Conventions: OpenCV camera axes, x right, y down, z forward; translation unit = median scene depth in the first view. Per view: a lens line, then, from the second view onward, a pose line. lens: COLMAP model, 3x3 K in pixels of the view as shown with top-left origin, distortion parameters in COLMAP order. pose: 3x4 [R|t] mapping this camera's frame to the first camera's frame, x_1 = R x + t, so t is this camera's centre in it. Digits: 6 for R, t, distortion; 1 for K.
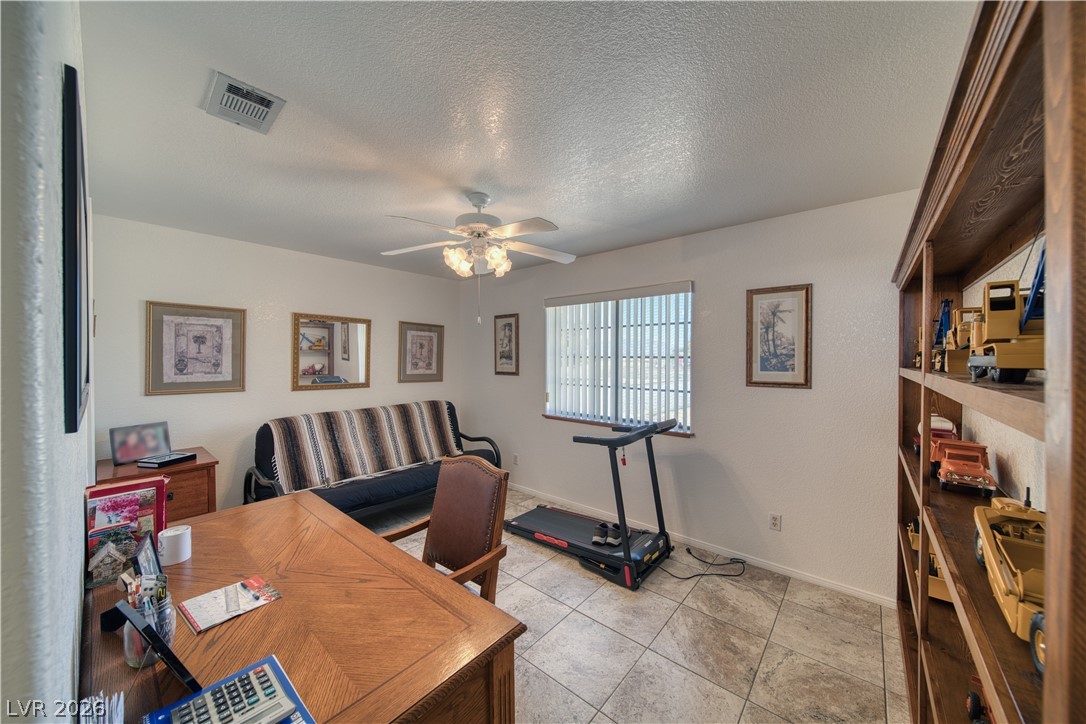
lens RADIAL K [[380.1, 0, 543.3], [0, 380.1, 358.8], [0, 0, 1]] dist [0.000967, -0.002234]
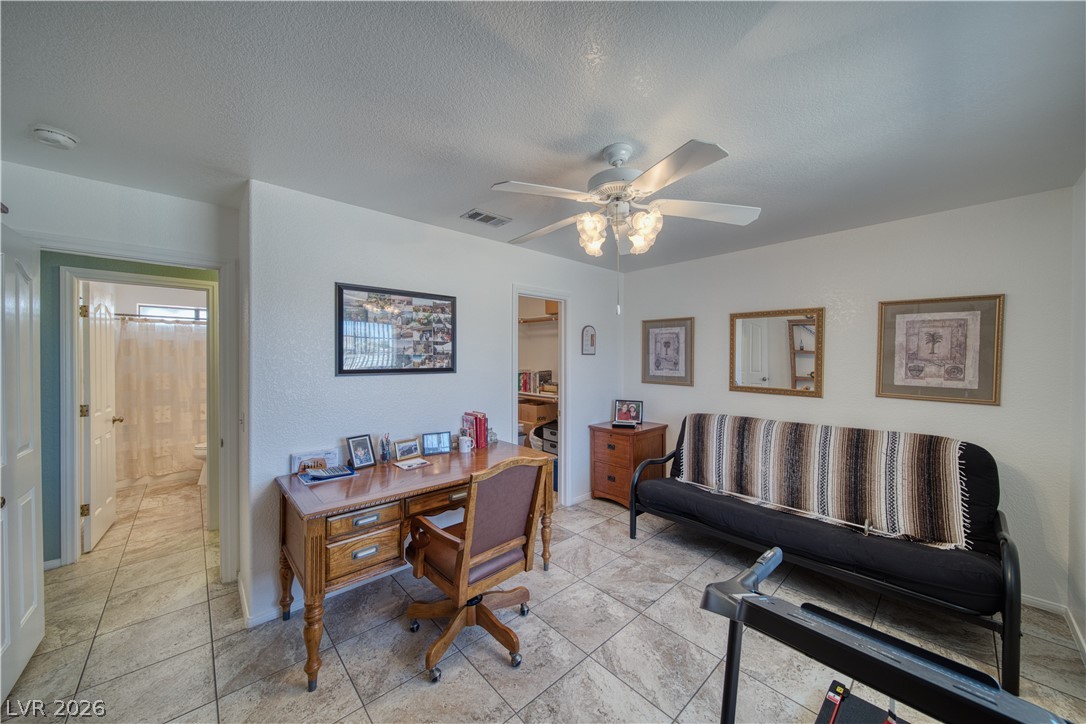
lens RADIAL K [[380.1, 0, 543.3], [0, 380.1, 358.8], [0, 0, 1]] dist [0.000967, -0.002234]
pose [[-0.119627, 0.003635, -0.992812, 0.443040], [-0.004387, 0.999982, 0.004190, -0.003365], [0.992809, 0.004856, -0.119609, 0.675707]]
